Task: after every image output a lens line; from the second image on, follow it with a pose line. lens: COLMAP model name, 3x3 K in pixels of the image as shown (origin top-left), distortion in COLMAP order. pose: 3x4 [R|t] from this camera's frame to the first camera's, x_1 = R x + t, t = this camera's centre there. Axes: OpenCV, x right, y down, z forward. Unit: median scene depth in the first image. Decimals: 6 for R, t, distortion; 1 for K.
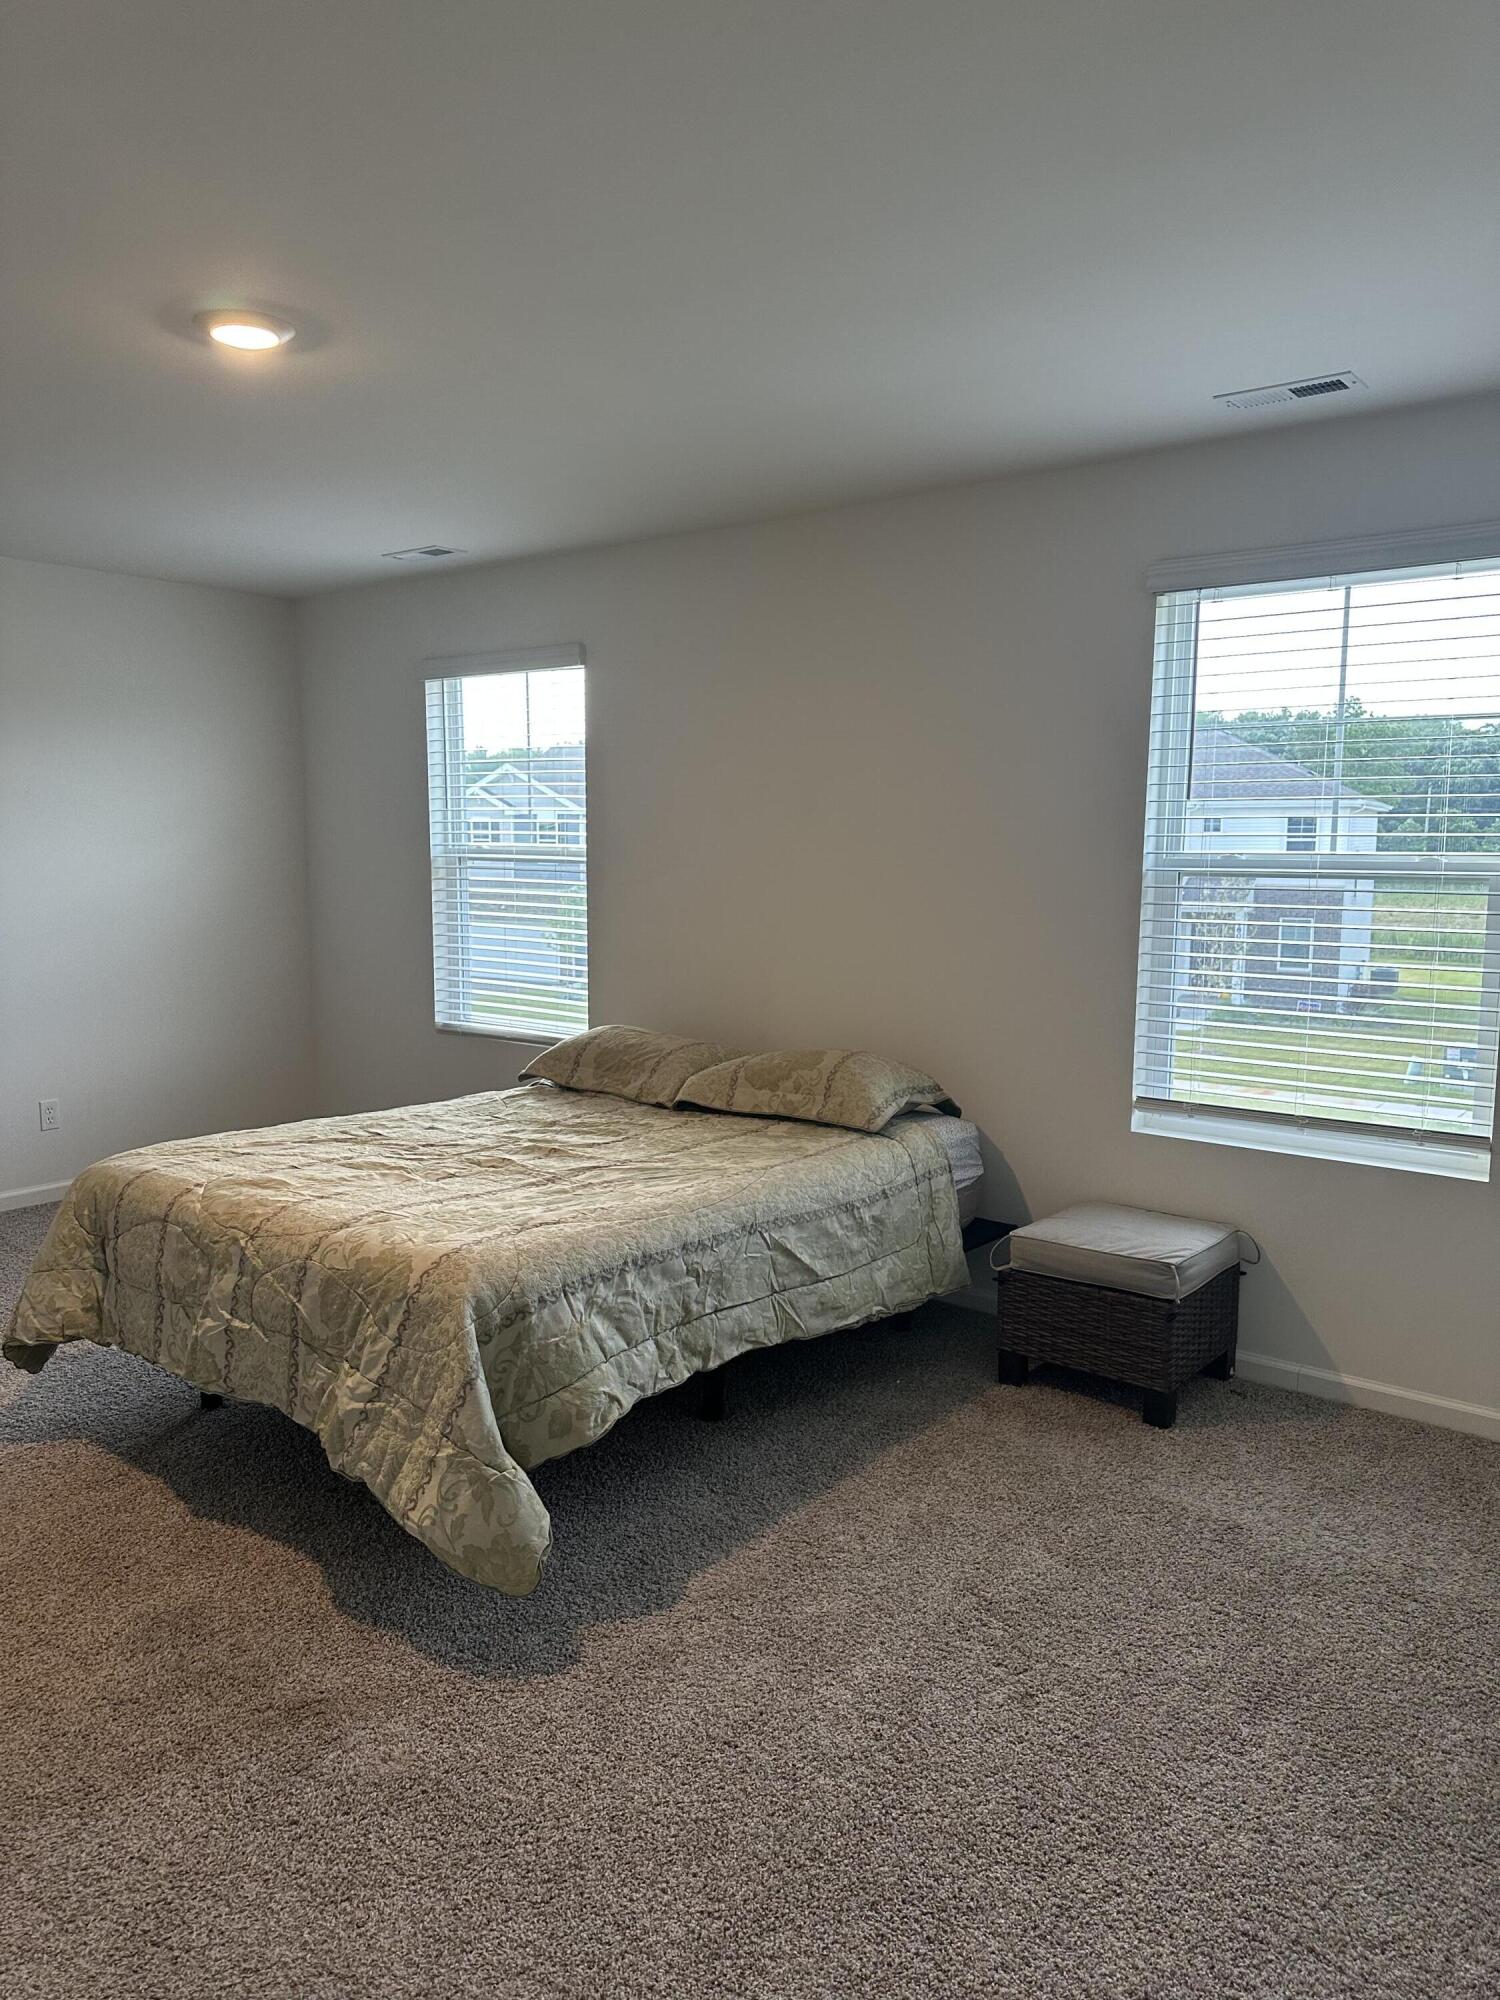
lens RADIAL K [[1426.3, 0, 750.0], [0, 1426.3, 1000.0], [0, 0, 1]] dist [0.138666, -0.223563]
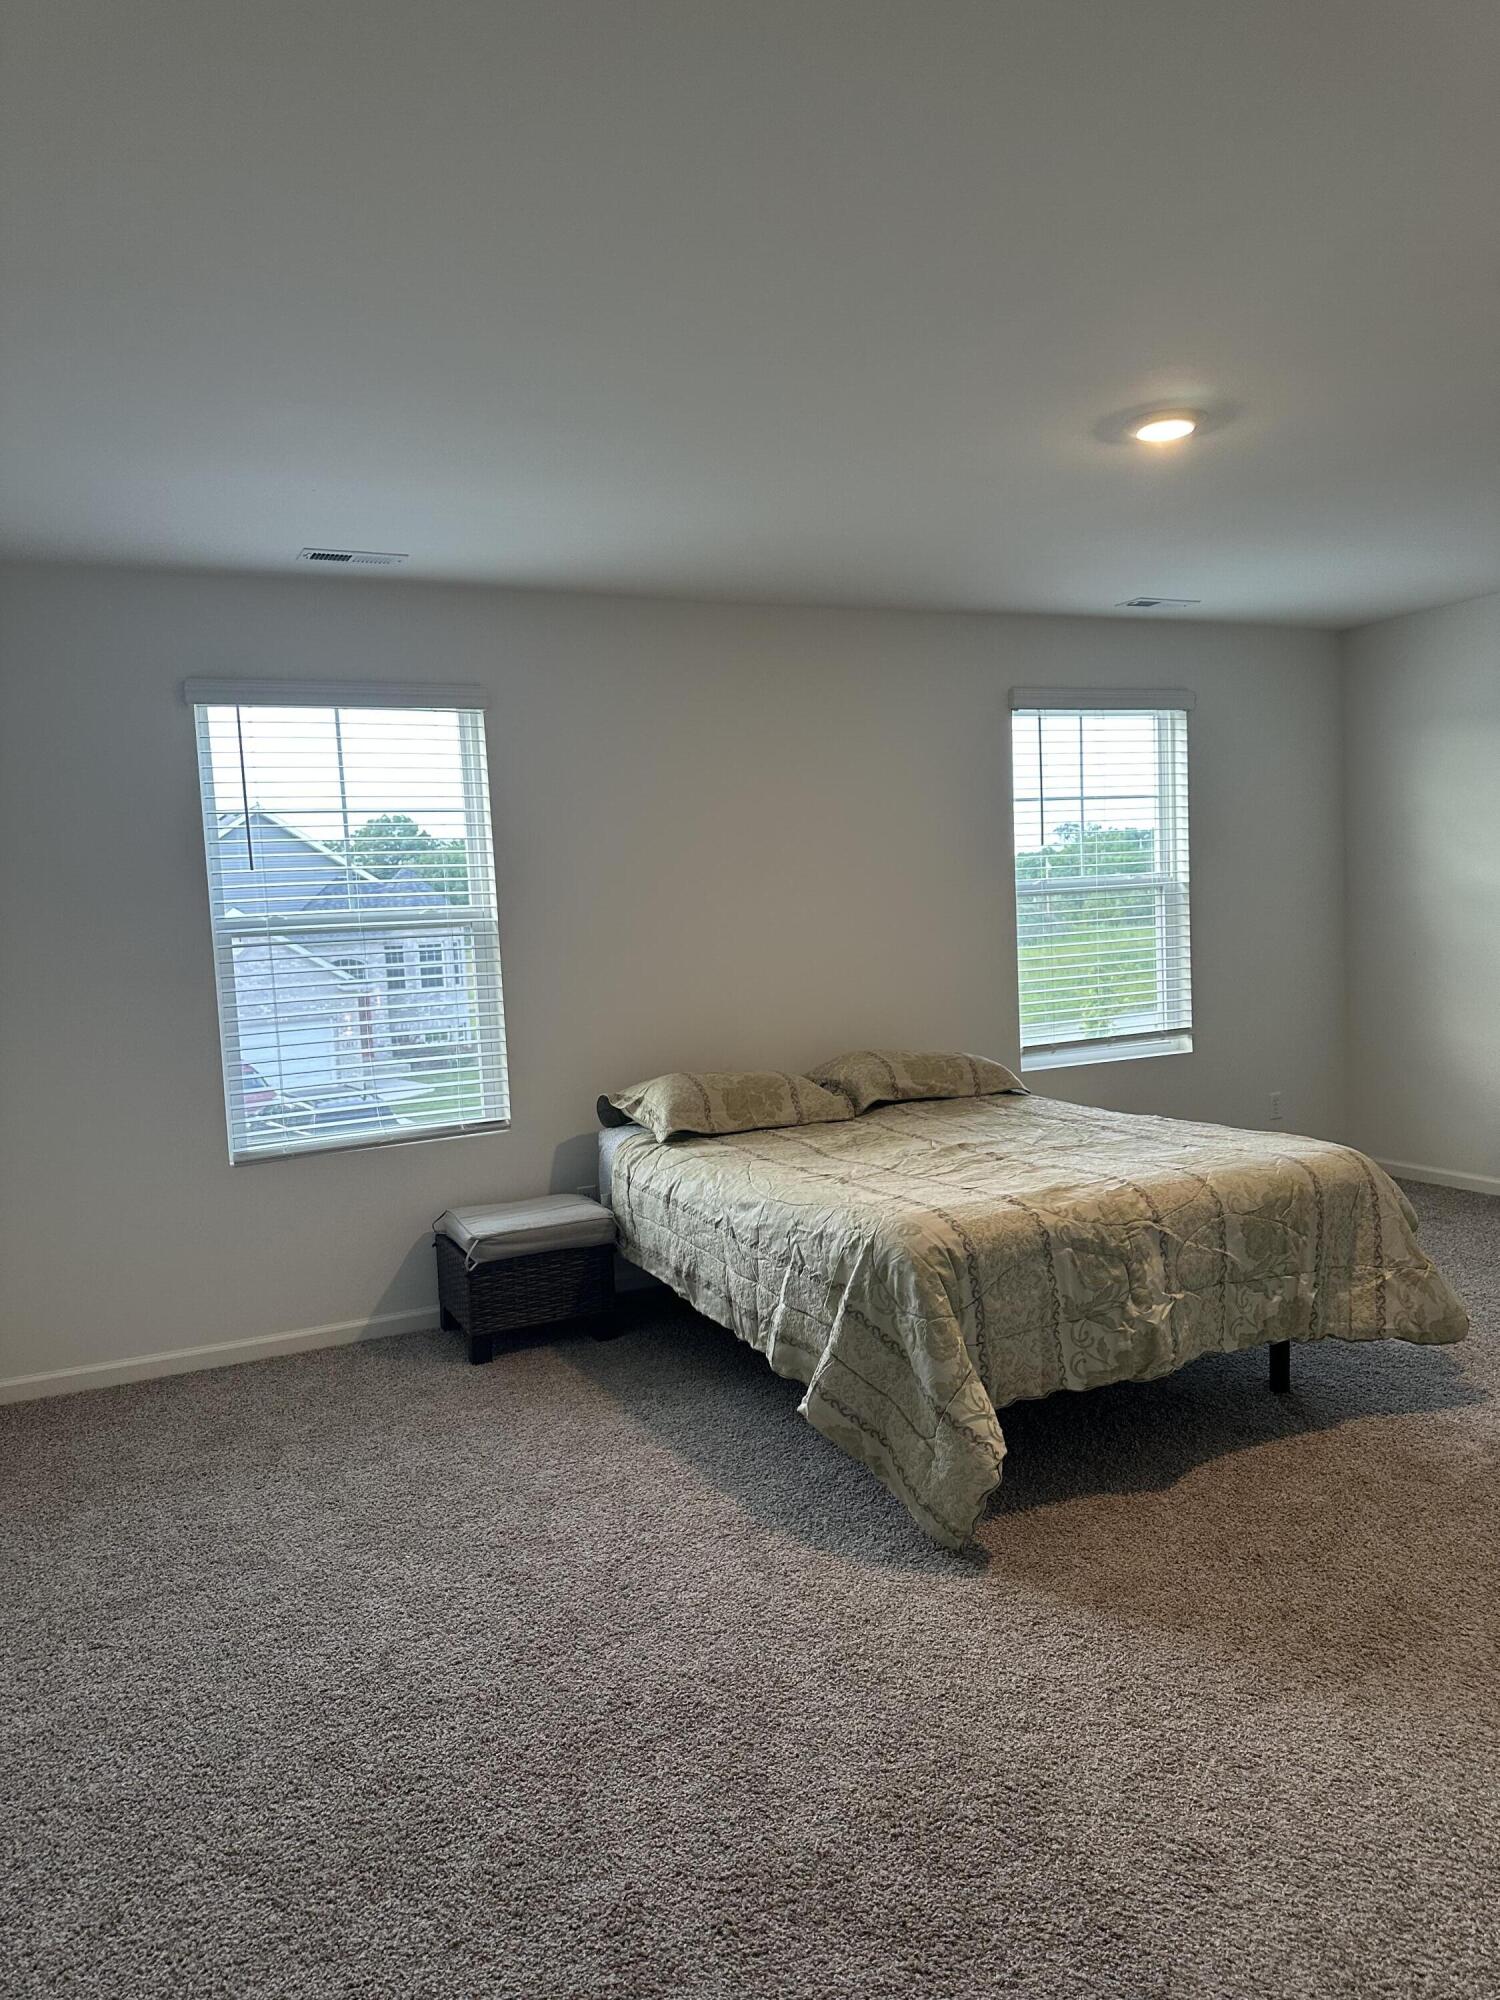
lens RADIAL K [[1426.3, 0, 750.0], [0, 1426.3, 1000.0], [0, 0, 1]] dist [0.138666, -0.223563]
pose [[0.463085, -0.099062, 0.880761, -1.095158], [0.159228, 0.986865, 0.027277, -0.060002], [-0.871894, 0.127610, 0.472776, 0.561123]]
